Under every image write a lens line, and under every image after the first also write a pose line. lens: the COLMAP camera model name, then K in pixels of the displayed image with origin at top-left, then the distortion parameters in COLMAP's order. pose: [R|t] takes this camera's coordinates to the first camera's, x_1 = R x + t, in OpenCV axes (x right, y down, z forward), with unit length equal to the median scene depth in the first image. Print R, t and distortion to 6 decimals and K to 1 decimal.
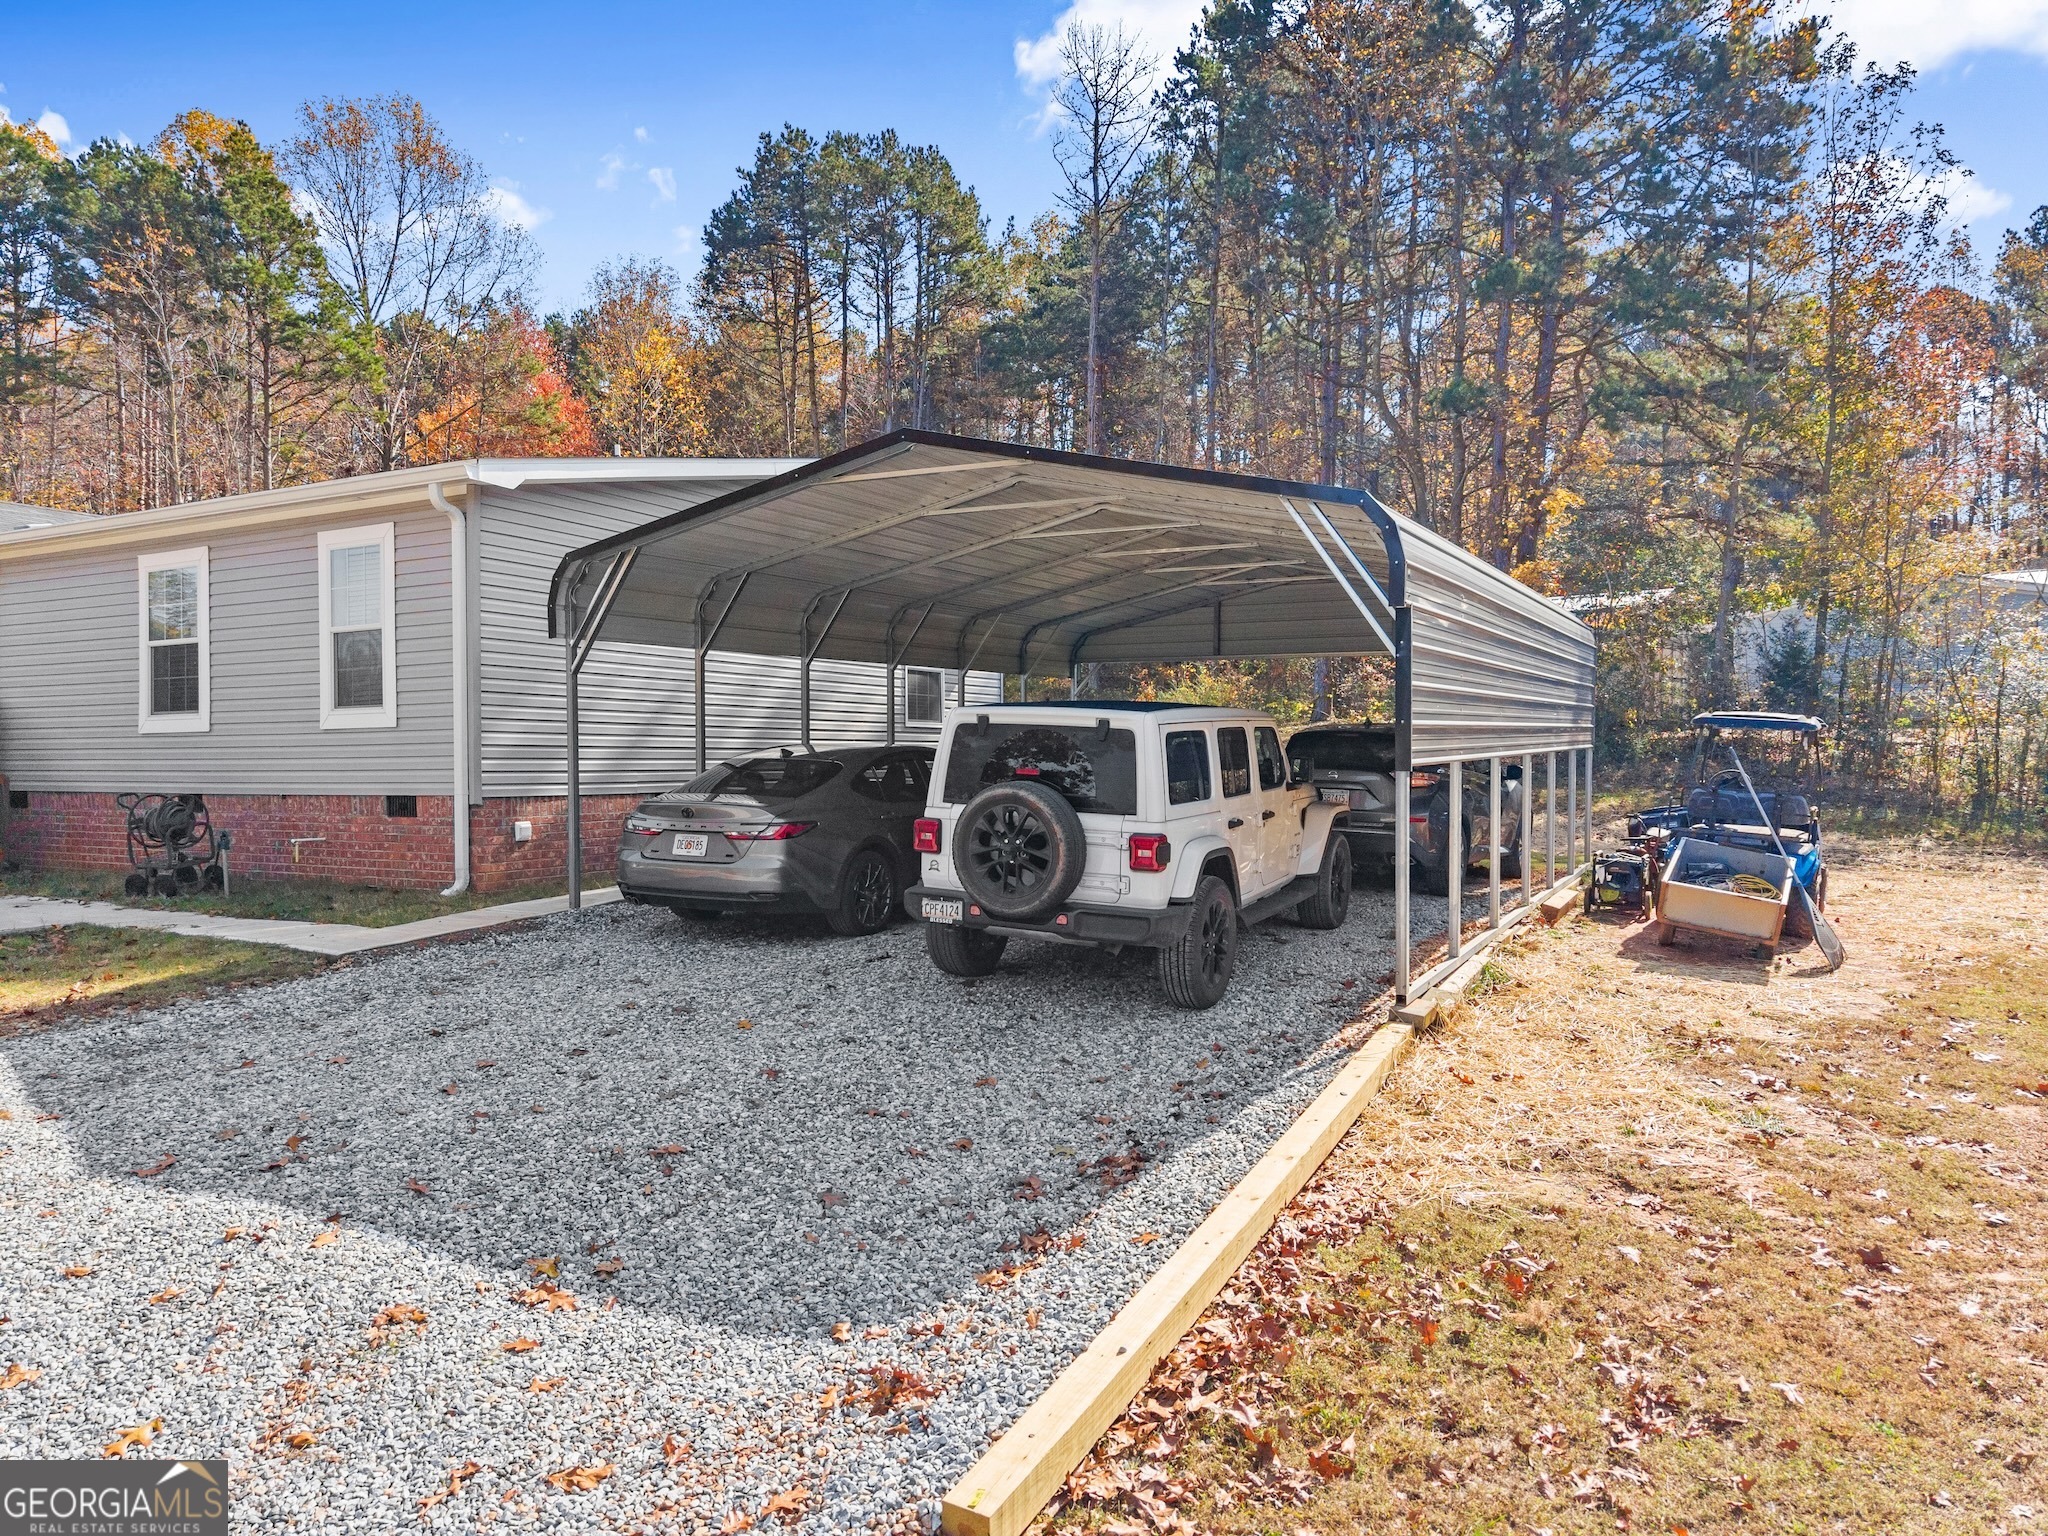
lens RADIAL K [[1366.1, 0, 1024.6], [0, 1366.1, 768.7], [0, 0, 1]] dist [0.031203, -0.024676]
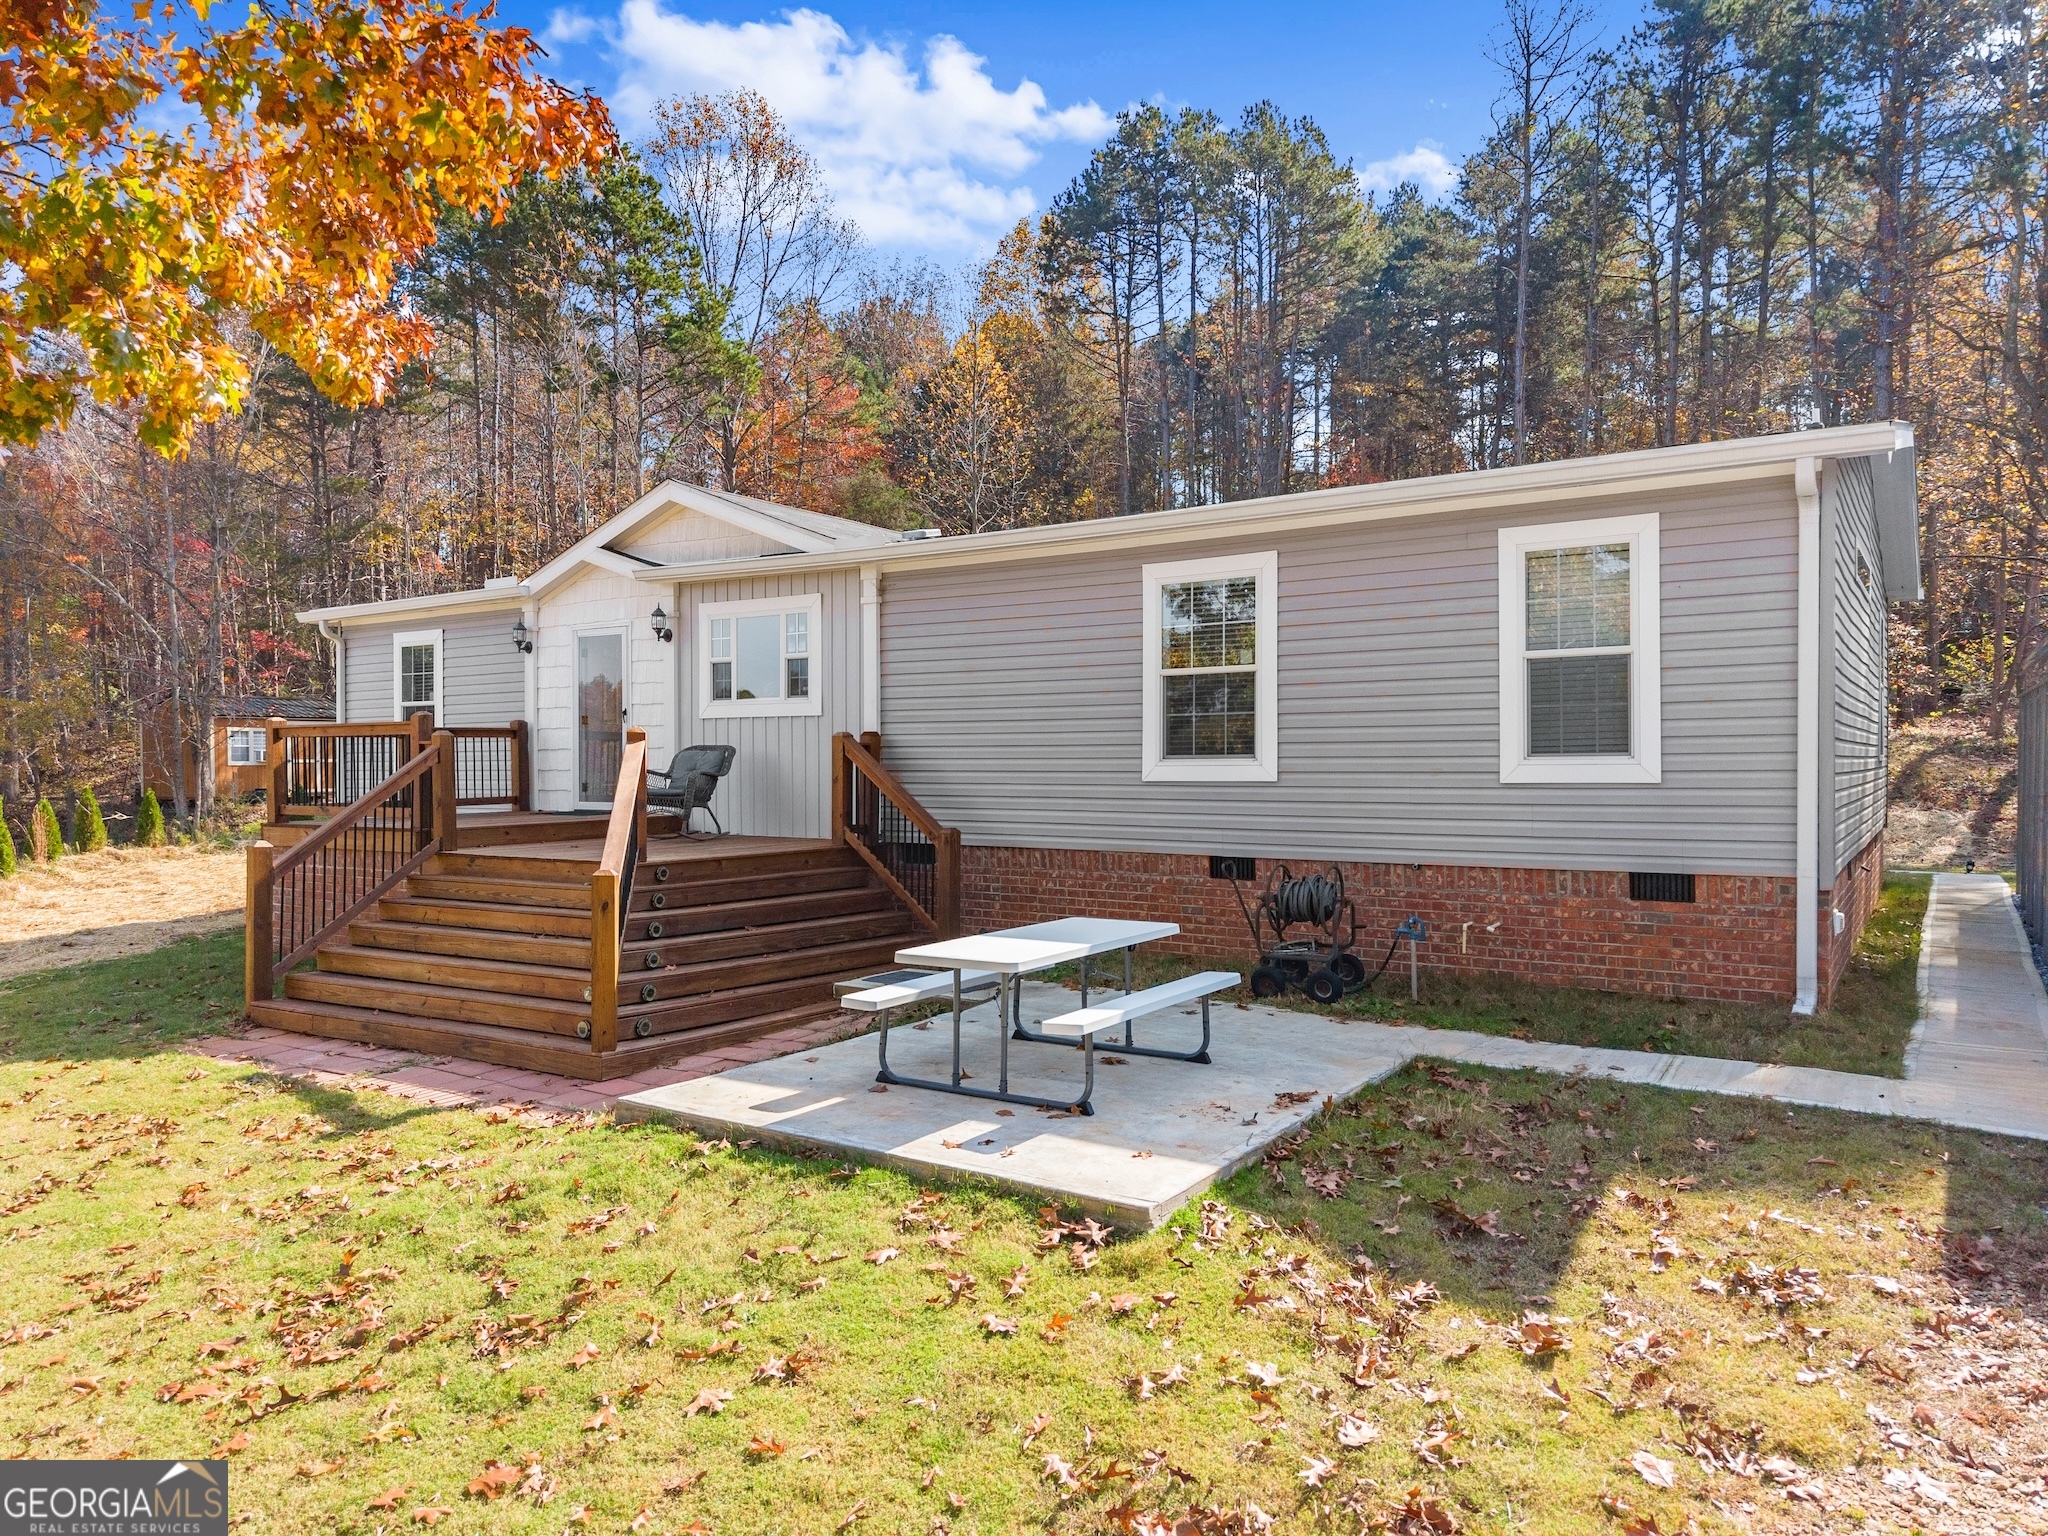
lens RADIAL K [[1366.1, 0, 1030.0], [0, 1366.1, 765.7], [0, 0, 1]] dist [0.031203, -0.024676]
pose [[0.995813, -0.000786, -0.091406, -0.441196], [0.000655, 0.999999, -0.001470, -0.023364], [0.091407, 0.001404, 0.995813, 0.127786]]
